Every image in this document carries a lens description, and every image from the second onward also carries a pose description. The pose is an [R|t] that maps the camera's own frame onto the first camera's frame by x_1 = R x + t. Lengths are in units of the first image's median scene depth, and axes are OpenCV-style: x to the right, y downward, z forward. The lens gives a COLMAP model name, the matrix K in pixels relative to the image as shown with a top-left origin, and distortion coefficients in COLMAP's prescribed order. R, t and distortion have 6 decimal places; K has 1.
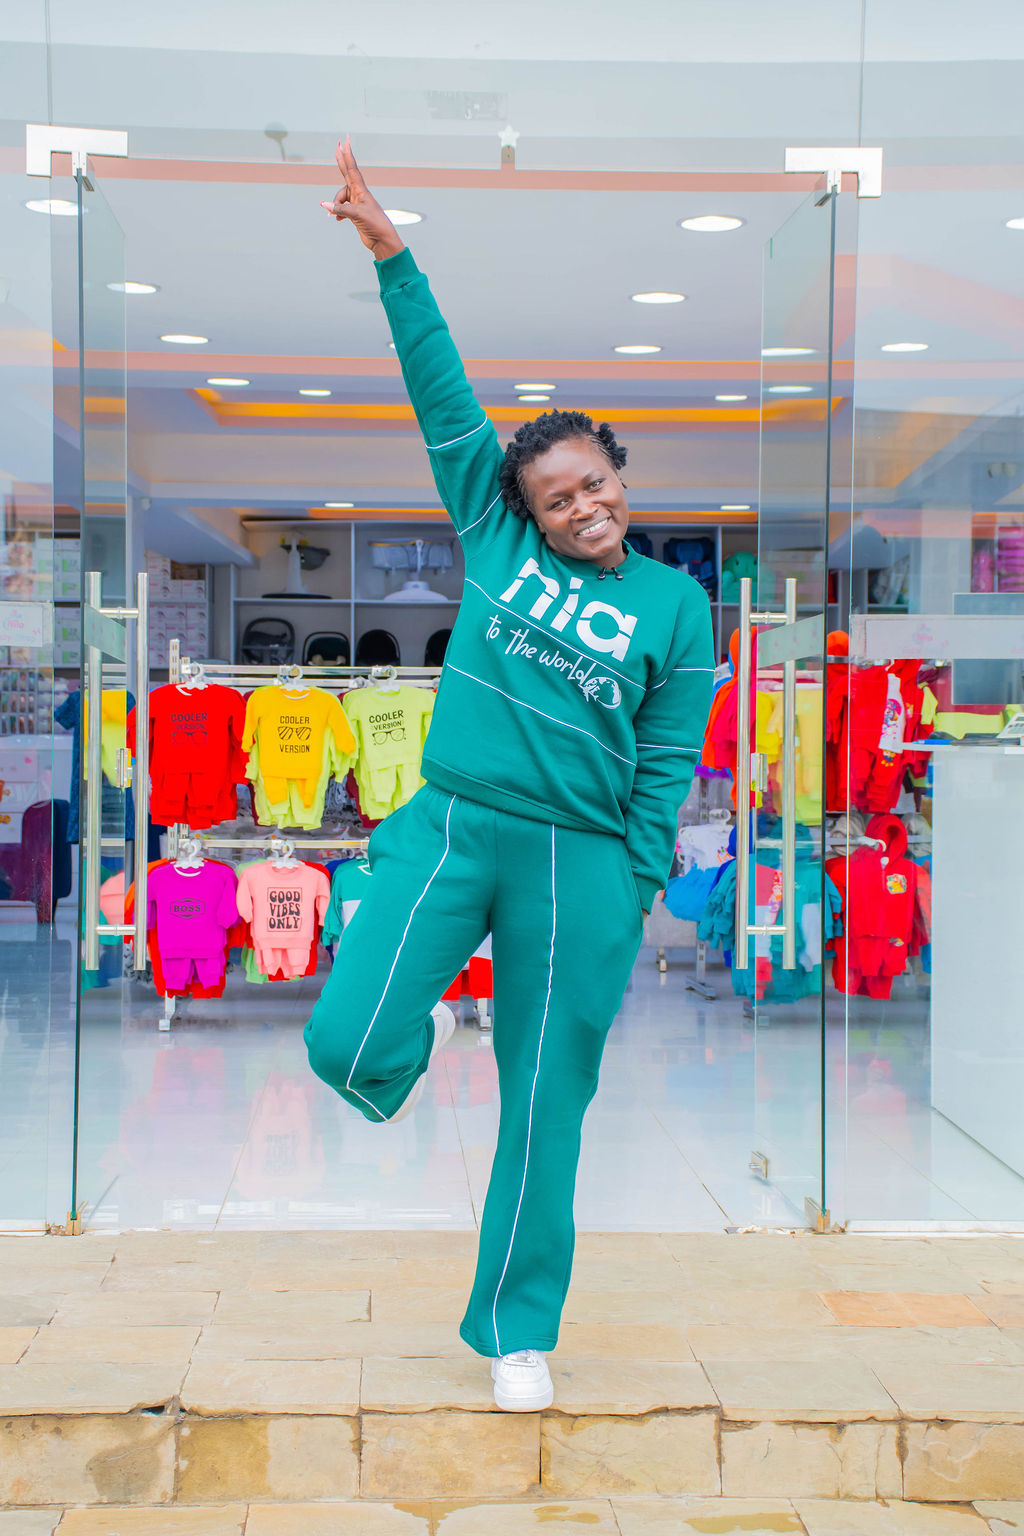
lens RADIAL K [[2669.2, 0, 516.0], [0, 2669.2, 783.5], [0, 0, 1]] dist [0.252777, 0.587297]
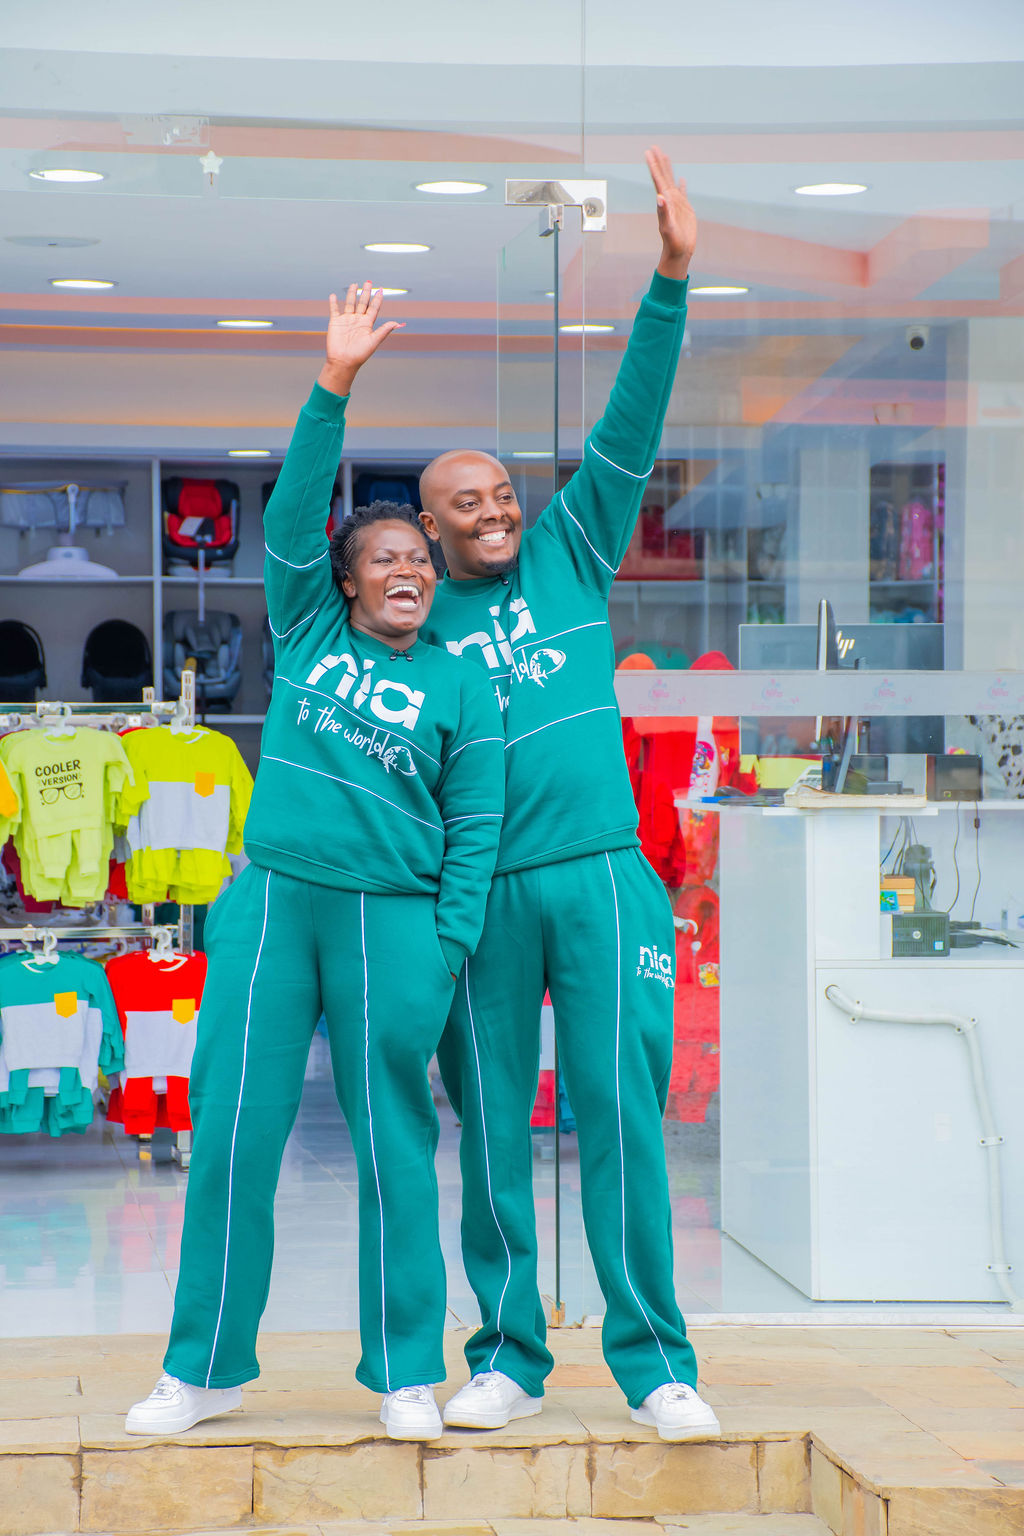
lens RADIAL K [[4625.7, 0, 512.0], [0, 4625.7, 768.0], [0, 0, 1]] dist [0.970325, 1.304942]
pose [[0.998021, -0.008238, 0.062333, -0.003240], [0.009363, 0.999798, -0.017775, 0.000560], [-0.062174, 0.018324, 0.997897, -0.855839]]
